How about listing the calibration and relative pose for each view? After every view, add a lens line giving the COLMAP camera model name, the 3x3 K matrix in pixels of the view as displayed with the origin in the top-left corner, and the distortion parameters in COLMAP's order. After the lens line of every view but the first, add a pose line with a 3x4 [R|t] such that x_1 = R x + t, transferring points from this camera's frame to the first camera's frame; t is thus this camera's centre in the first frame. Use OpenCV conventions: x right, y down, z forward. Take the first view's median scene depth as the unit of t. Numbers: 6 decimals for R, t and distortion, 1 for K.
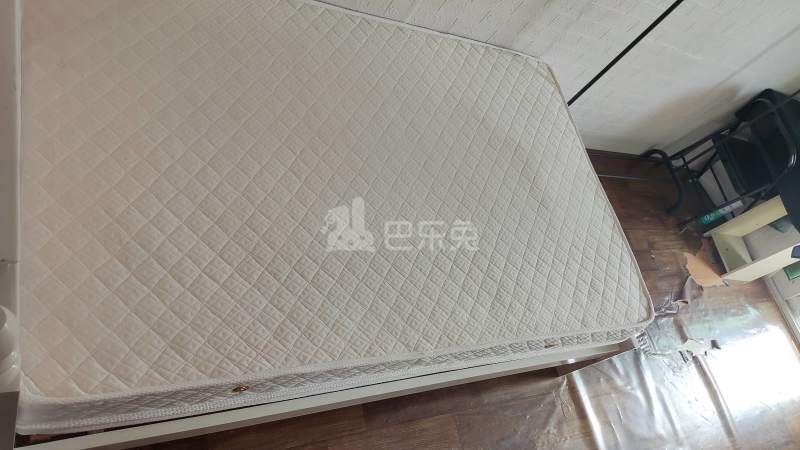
lens RADIAL K [[606.3, 0, 402.1], [0, 606.3, 214.7], [0, 0, 1]] dist [-0.012492, -0.008387]
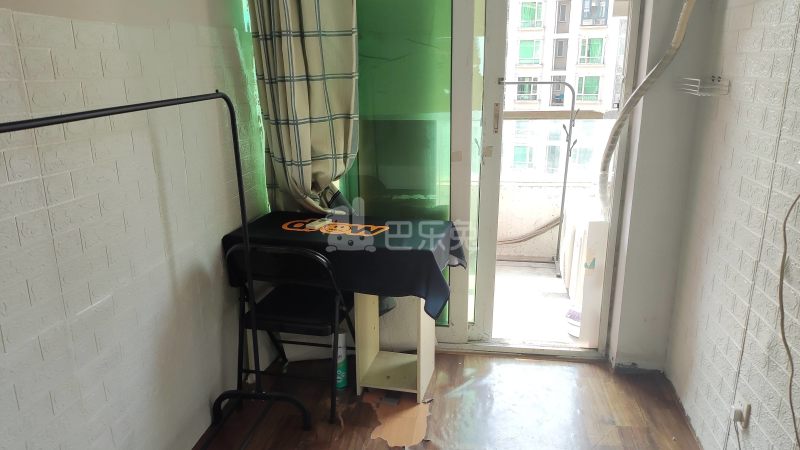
lens RADIAL K [[586.4, 0, 406.0], [0, 586.4, 227.9], [0, 0, 1]] dist [0.125065, -0.176967]
pose [[0.348923, -0.705195, 0.617214, 0.242424], [0.882347, 0.469128, 0.037191, -0.040836], [-0.315780, 0.531620, 0.785916, 0.343991]]
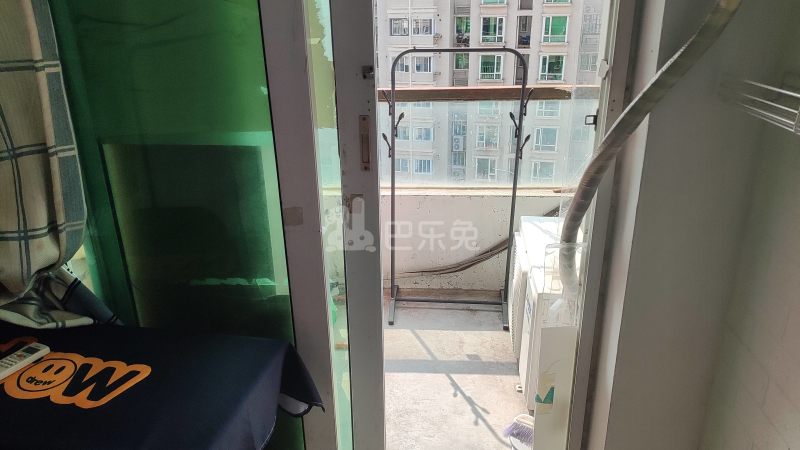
lens RADIAL K [[586.4, 0, 406.0], [0, 586.4, 227.9], [0, 0, 1]] dist [0.125065, -0.176967]
pose [[0.299876, -0.767619, 0.566423, 0.621064], [0.889470, 0.439607, 0.124854, 0.028830], [-0.344844, 0.466376, 0.814602, 0.540289]]
